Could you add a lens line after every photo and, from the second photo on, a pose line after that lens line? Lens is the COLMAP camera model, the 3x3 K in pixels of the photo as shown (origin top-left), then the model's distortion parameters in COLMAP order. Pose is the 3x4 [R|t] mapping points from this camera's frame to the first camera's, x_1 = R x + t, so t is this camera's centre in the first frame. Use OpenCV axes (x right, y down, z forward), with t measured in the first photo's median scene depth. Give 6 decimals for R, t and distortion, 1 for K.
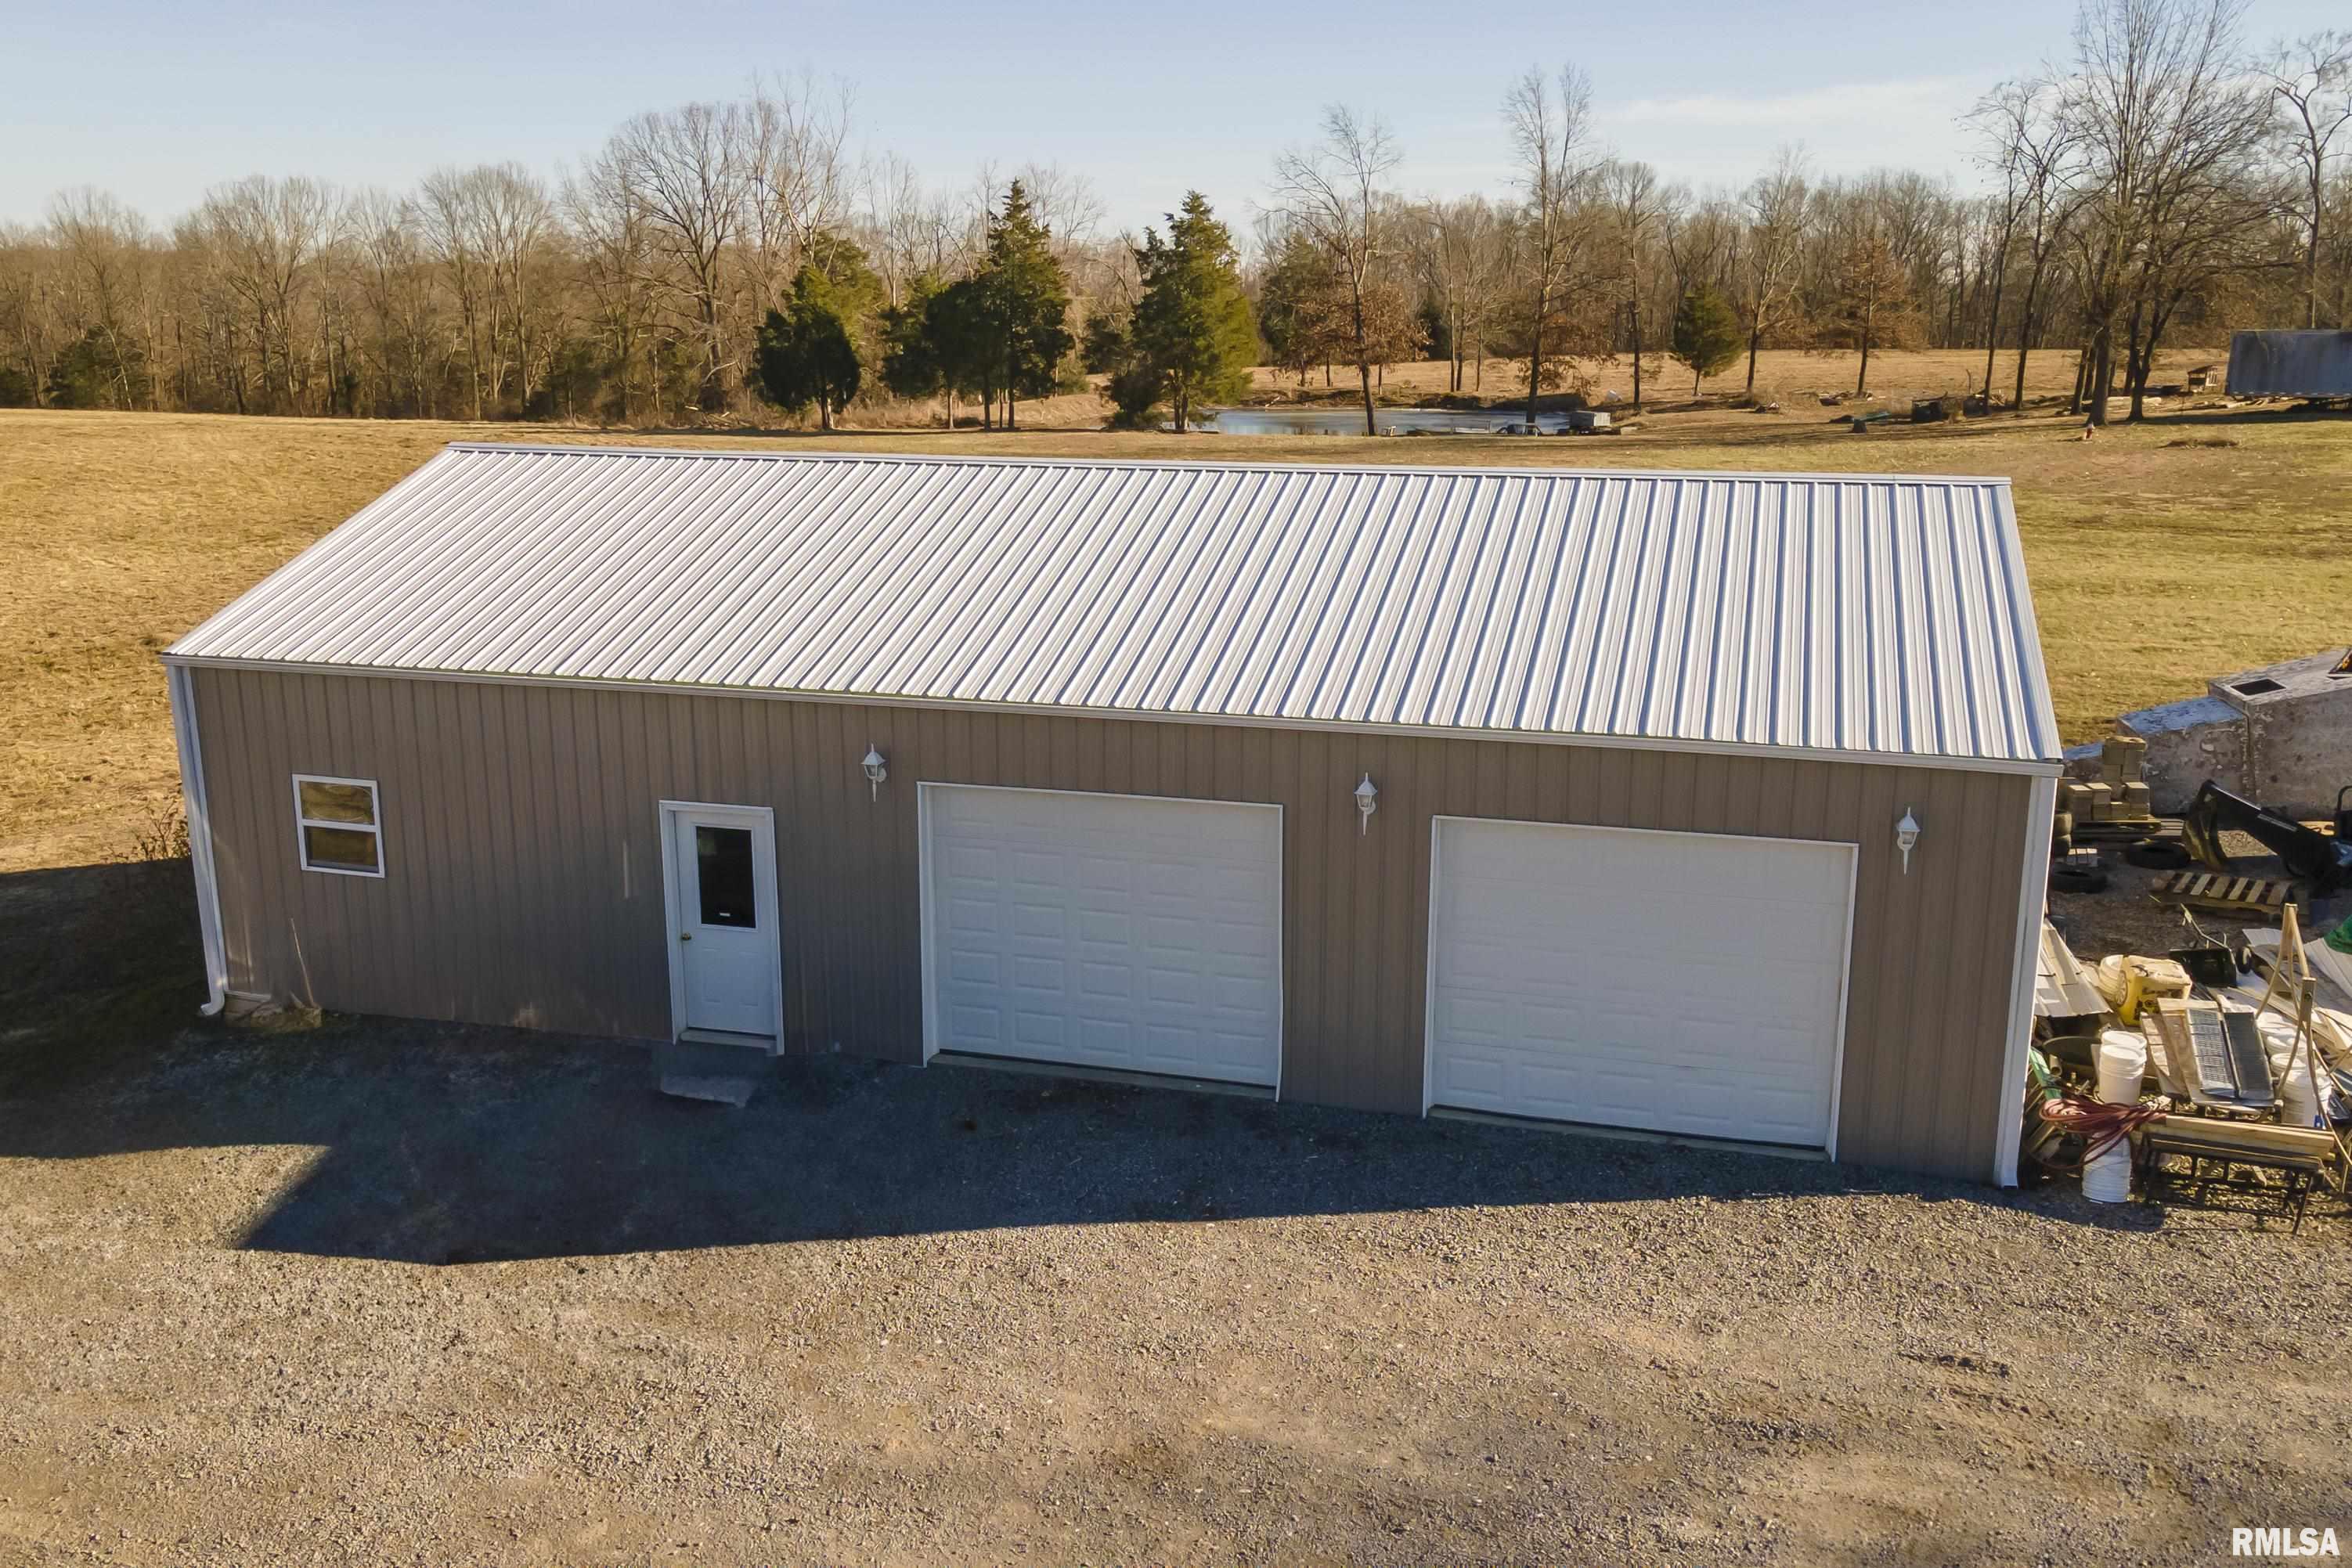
lens RADIAL K [[2050.6, 0, 1176.0], [0, 2050.6, 784.0], [0, 0, 1]] dist [0.054861, -0.013649]
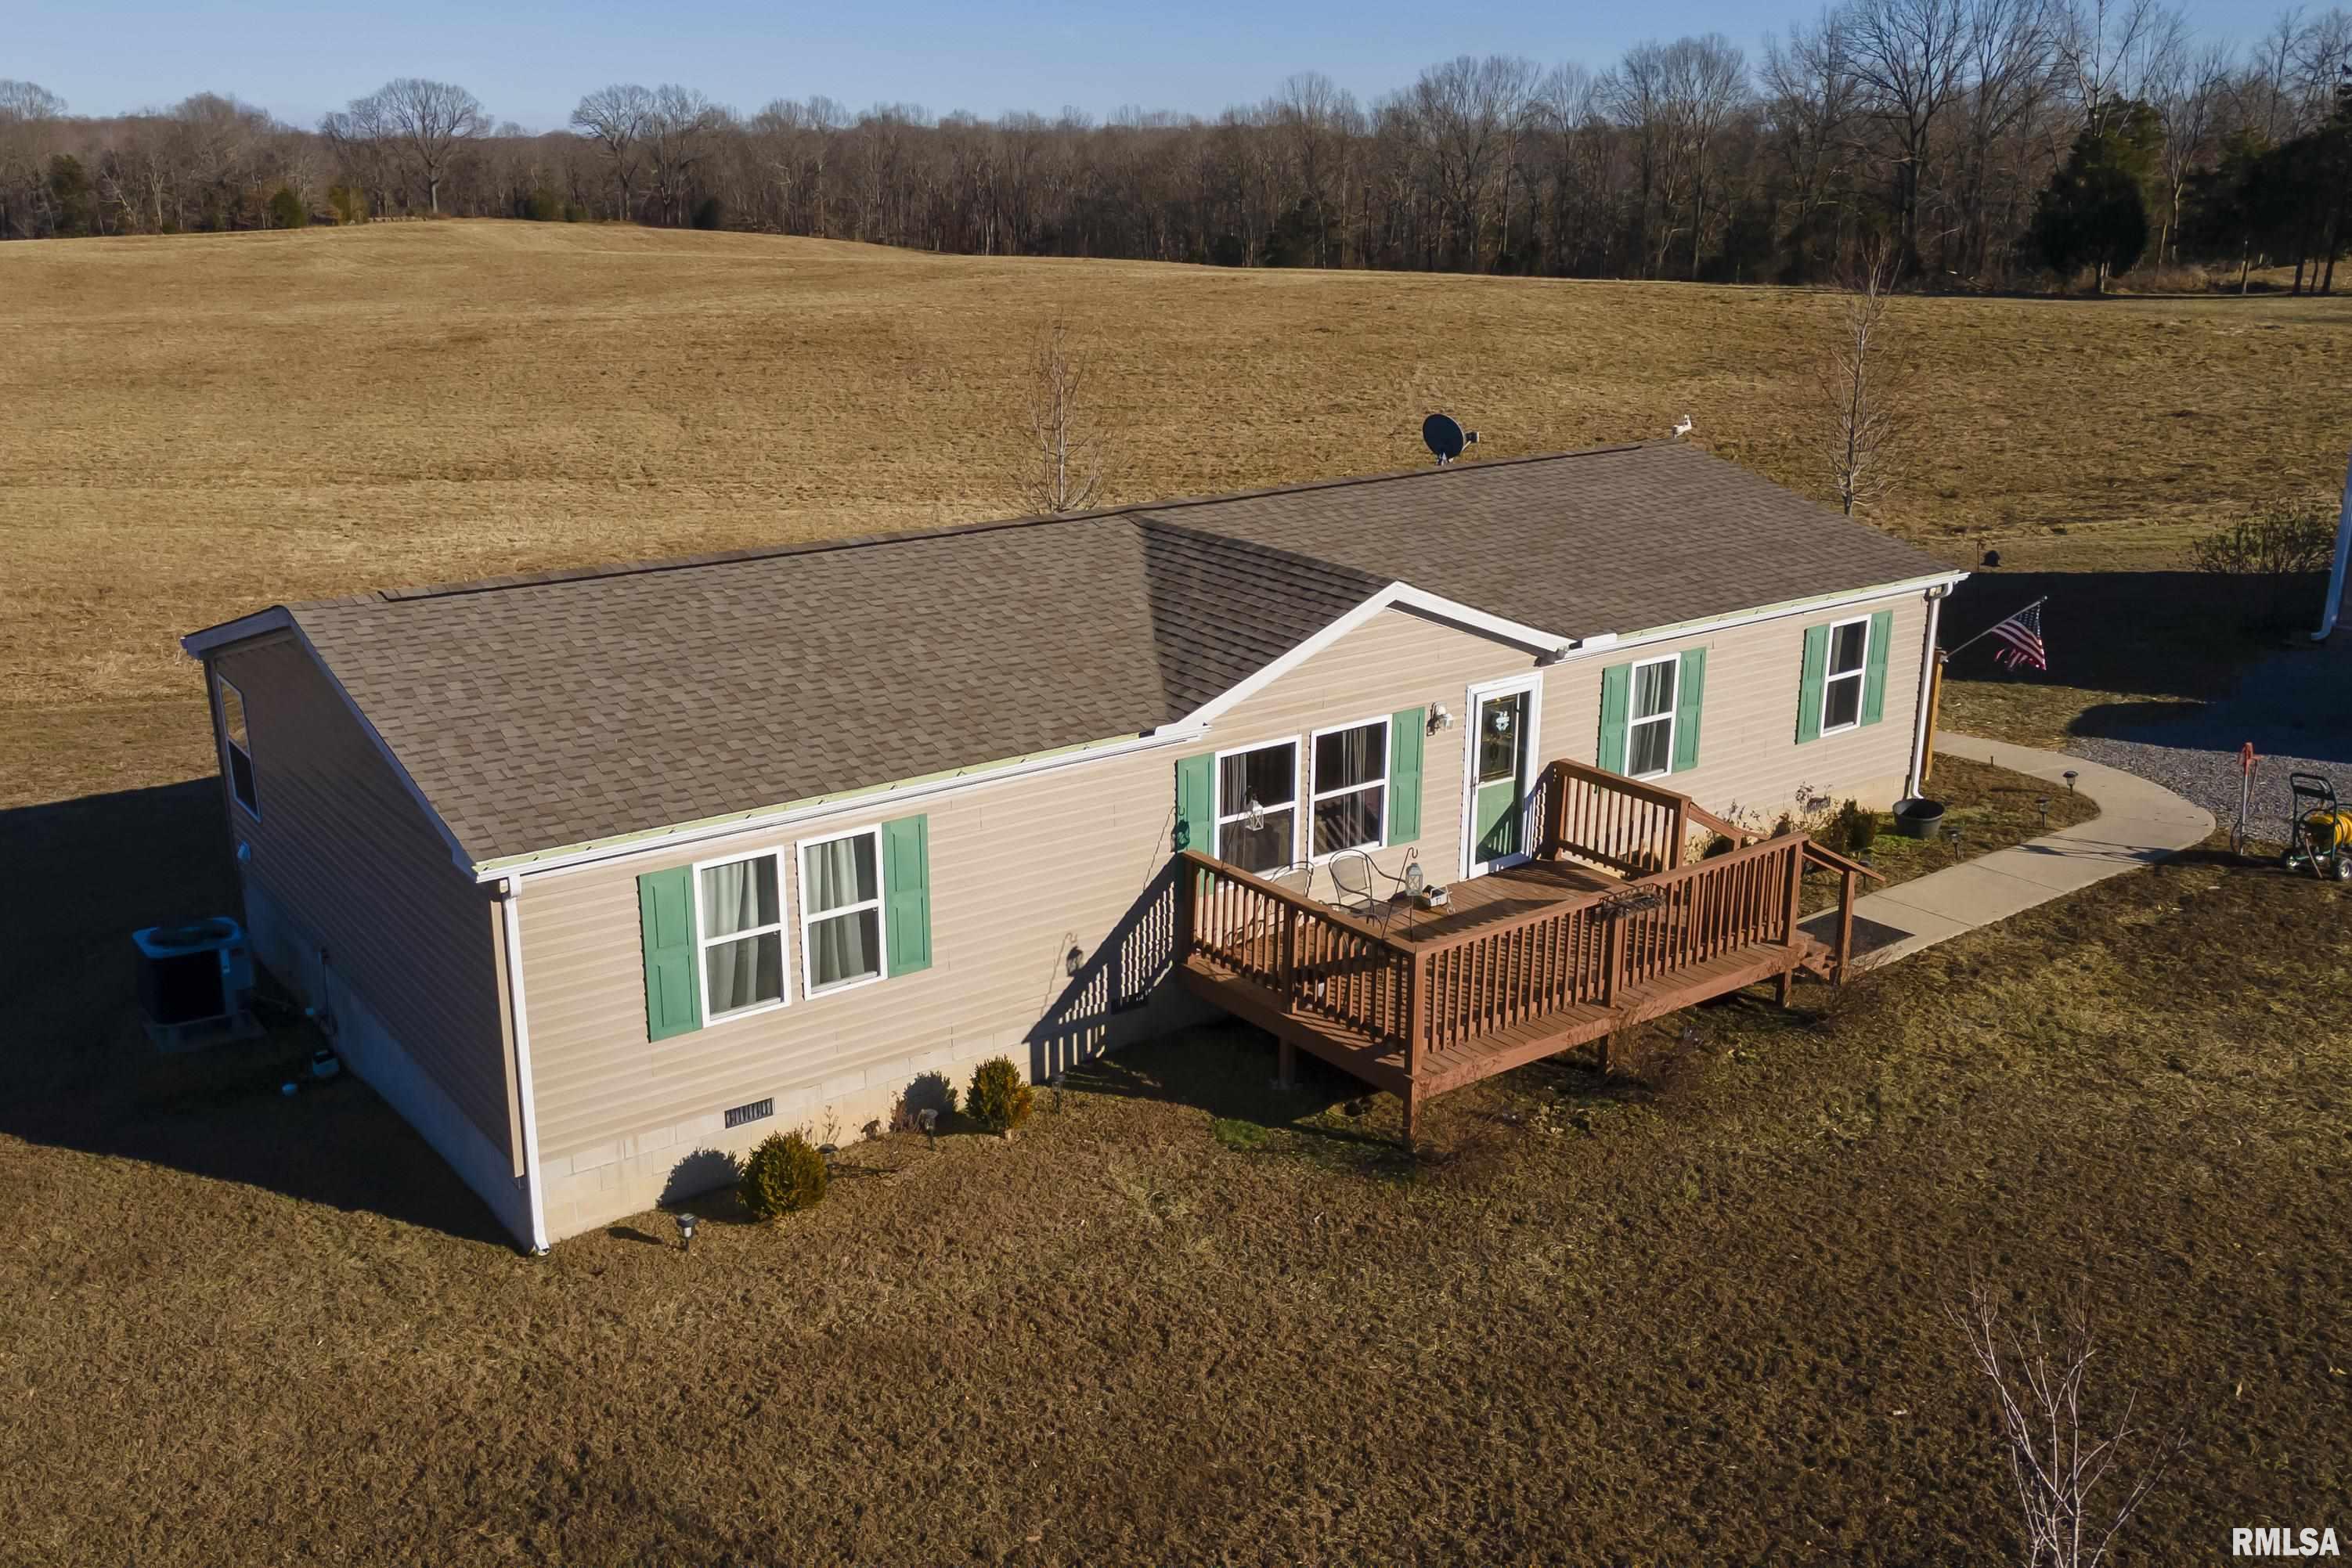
lens RADIAL K [[2050.6, 0, 1176.0], [0, 2050.6, 784.0], [0, 0, 1]] dist [0.054861, -0.013649]
pose [[0.884493, 0.133465, -0.447056, -0.514097], [-0.106494, 0.990668, 0.085059, 0.177921], [0.454237, -0.027626, 0.890453, -0.775704]]
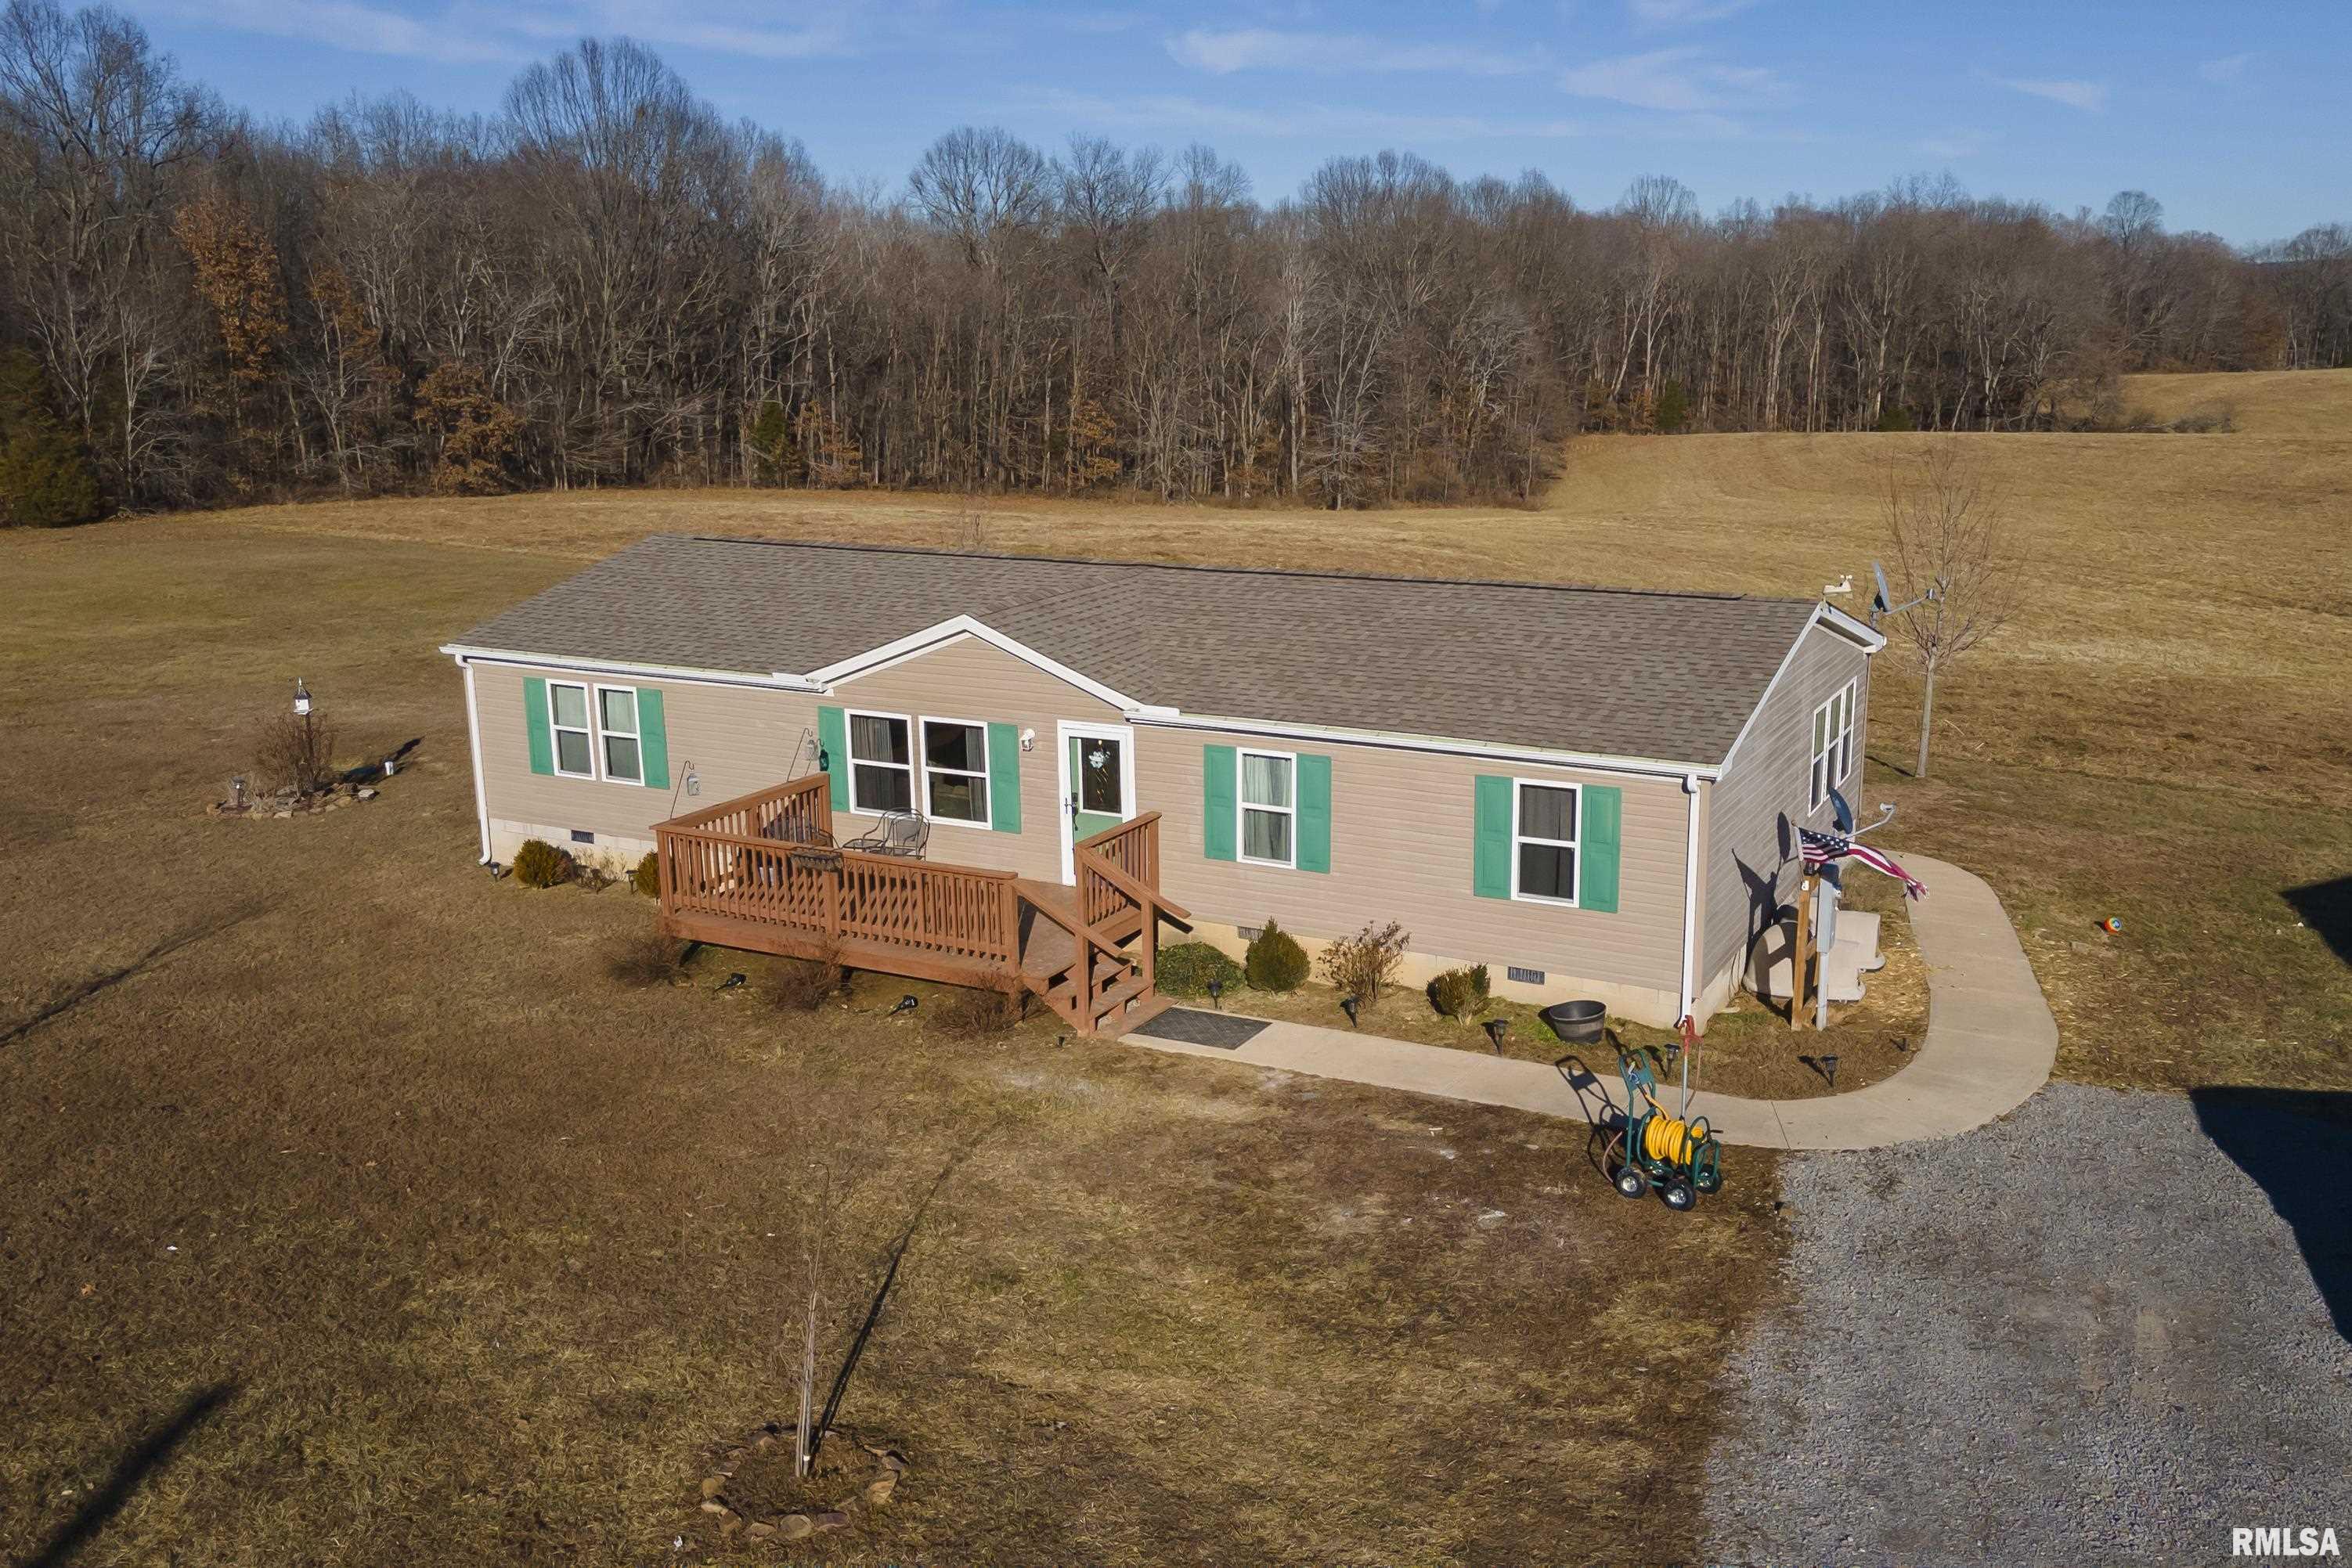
lens RADIAL K [[2050.6, 0, 1176.0], [0, 2050.6, 784.0], [0, 0, 1]] dist [0.054861, -0.013649]
pose [[-0.037760, 0.238860, -0.970320, 0.337159], [-0.220044, 0.945191, 0.241237, -0.070379], [0.974759, 0.222622, 0.016870, 0.235416]]
